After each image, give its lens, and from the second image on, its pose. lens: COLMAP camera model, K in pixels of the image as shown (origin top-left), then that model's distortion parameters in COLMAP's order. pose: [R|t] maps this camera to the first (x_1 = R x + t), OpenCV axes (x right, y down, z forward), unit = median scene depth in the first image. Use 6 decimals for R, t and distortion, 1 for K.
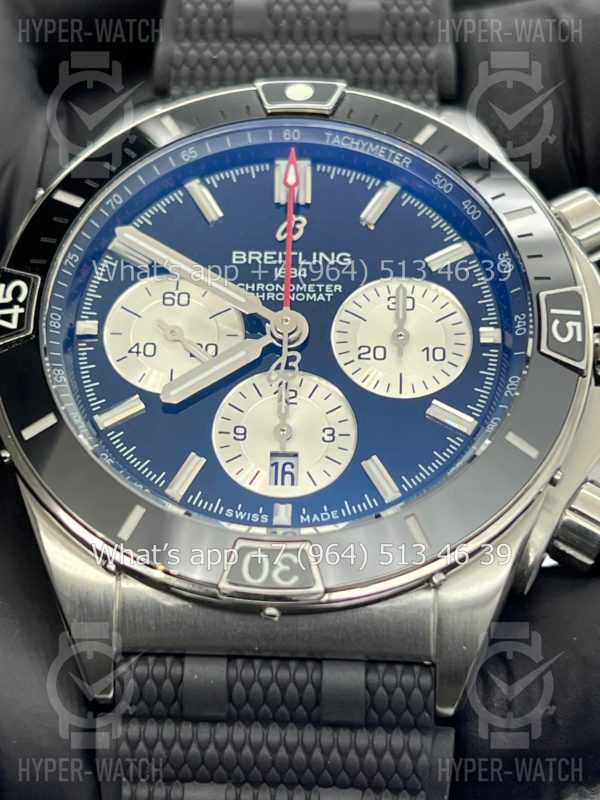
lens RADIAL K [[1895.6, 0, 295.6], [0, 1895.6, 396.1], [0, 0, 1]] dist [0.192746, 0.000000]
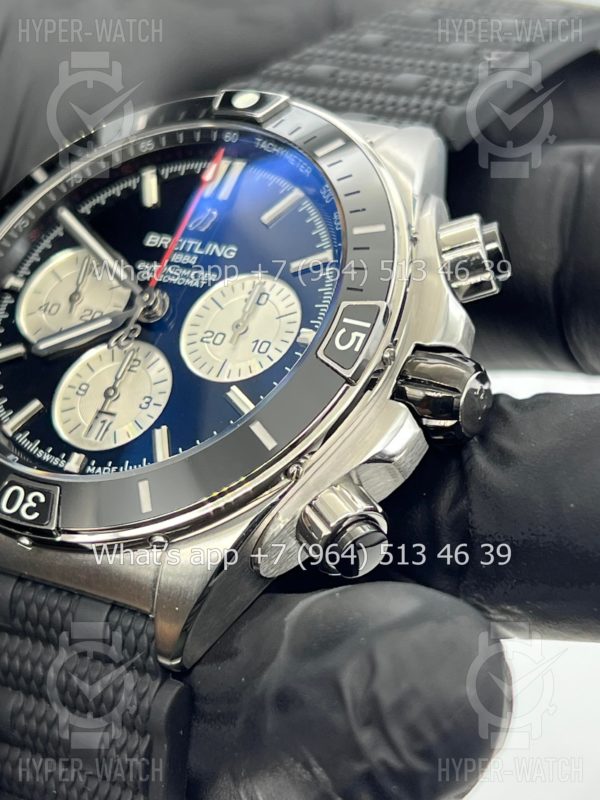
lens RADIAL K [[1895.6, 0, 307.6], [0, 1895.6, 402.5], [0, 0, 1]] dist [0.192746, 0.000000]
pose [[0.859777, 0.152193, -0.487464, 0.631703], [-0.158432, 0.986953, 0.028701, -0.026245], [0.485472, 0.052553, 0.872671, 0.073263]]
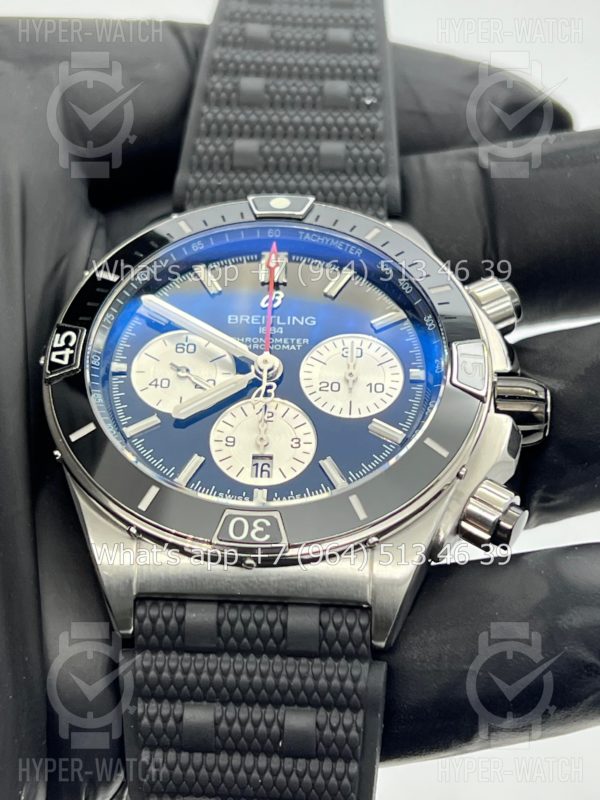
lens RADIAL K [[1895.6, 0, 292.8], [0, 1895.6, 393.3], [0, 0, 1]] dist [0.192746, 0.000000]
pose [[0.999827, 0.009093, -0.016226, 0.036356], [-0.011007, 0.992464, -0.122039, 0.147861], [0.014994, 0.122197, 0.992393, -0.340235]]
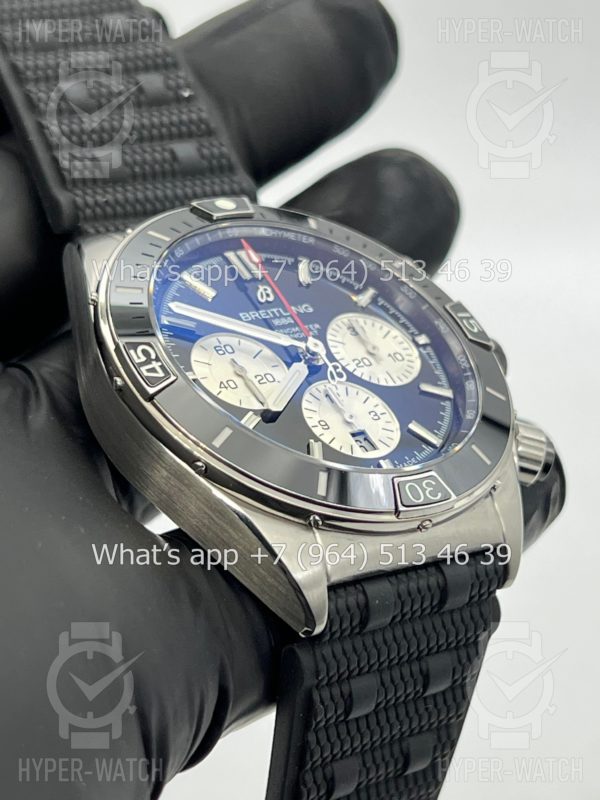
lens RADIAL K [[1895.6, 0, 302.2], [0, 1895.6, 404.5], [0, 0, 1]] dist [0.192746, 0.000000]
pose [[0.769784, -0.150825, 0.620229, -0.861591], [0.271946, 0.956578, -0.104903, 0.140621], [-0.577475, 0.249421, 0.777375, -0.041248]]
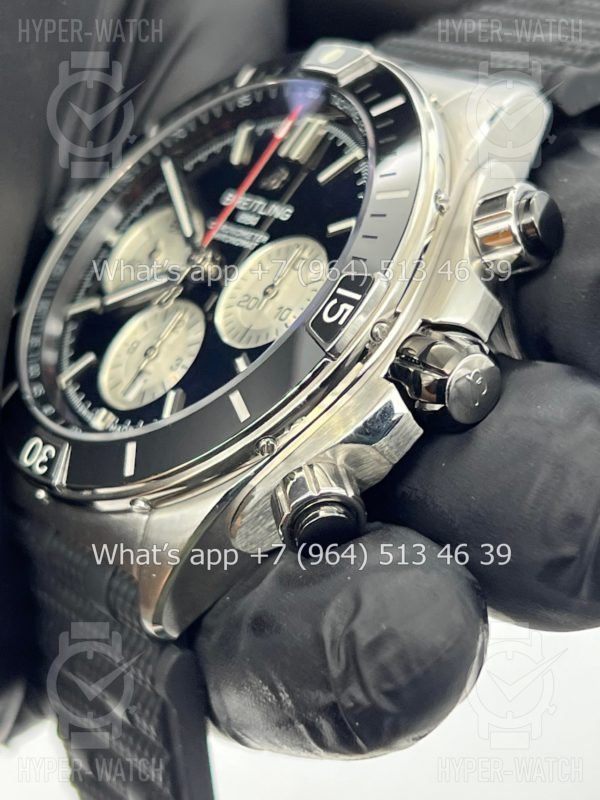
lens RADIAL K [[1895.6, 0, 296.4], [0, 1895.6, 402.2], [0, 0, 1]] dist [0.192746, 0.000000]
pose [[0.619446, 0.219085, -0.753849, 0.877791], [-0.195017, 0.973112, 0.122560, -0.104602], [0.760431, 0.071094, 0.645515, 0.340771]]
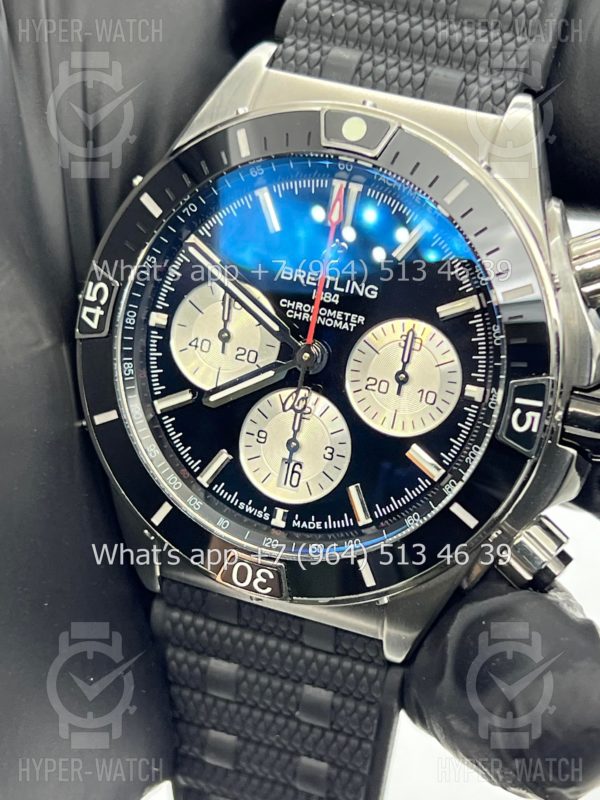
lens RADIAL K [[1895.6, 0, 301.3], [0, 1895.6, 404.6], [0, 0, 1]] dist [0.192746, 0.000000]
pose [[0.947130, 0.197850, -0.252588, 0.302326], [-0.022056, 0.825529, 0.563928, -0.693332], [0.320092, -0.528542, 0.786247, 0.035937]]
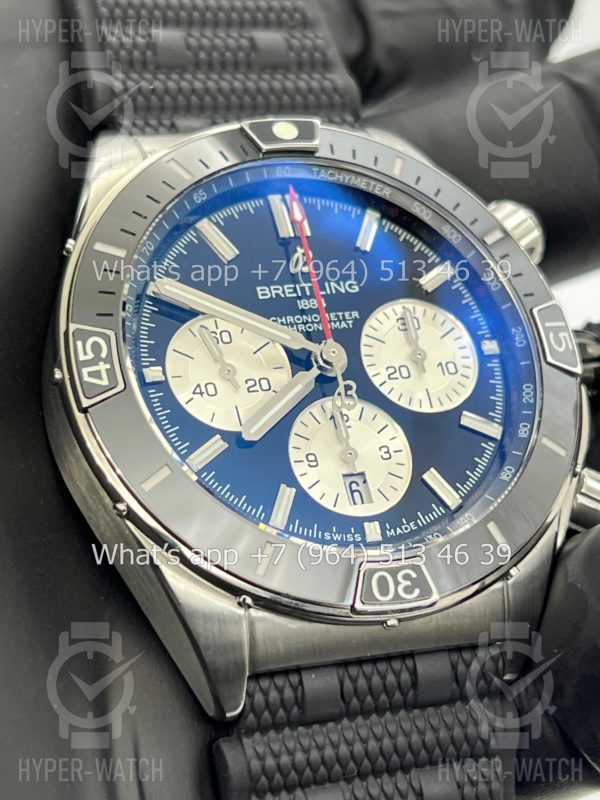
lens RADIAL K [[1895.6, 0, 293.1], [0, 1895.6, 393.8], [0, 0, 1]] dist [0.192746, 0.000000]
pose [[0.911491, -0.100312, 0.398900, -0.466101], [0.064757, 0.992708, 0.101668, -0.128833], [-0.406190, -0.066838, 0.911341, 0.007539]]
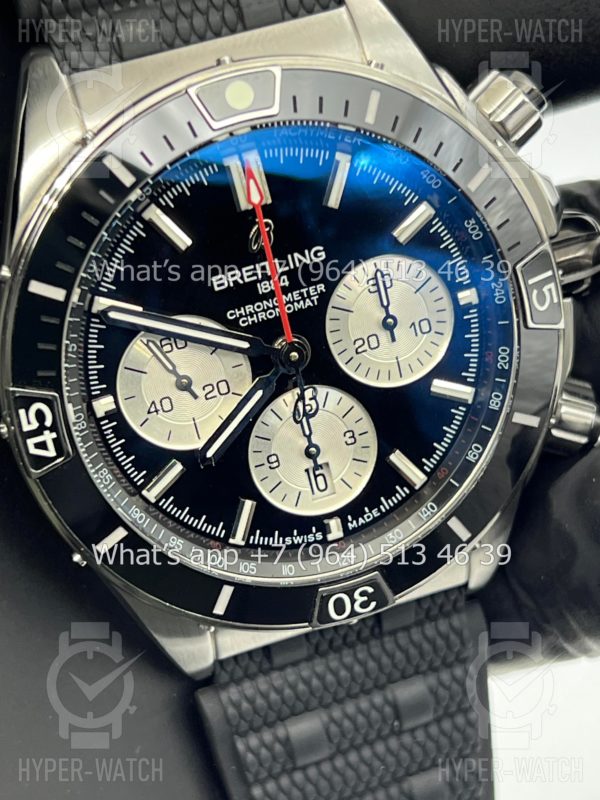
lens RADIAL K [[1895.6, 0, 297.4], [0, 1895.6, 399.4], [0, 0, 1]] dist [0.192746, 0.000000]
pose [[0.929100, -0.313467, 0.196245, -0.214906], [0.096240, 0.717287, 0.690099, -0.741119], [-0.357087, -0.622284, 0.696600, 0.258760]]
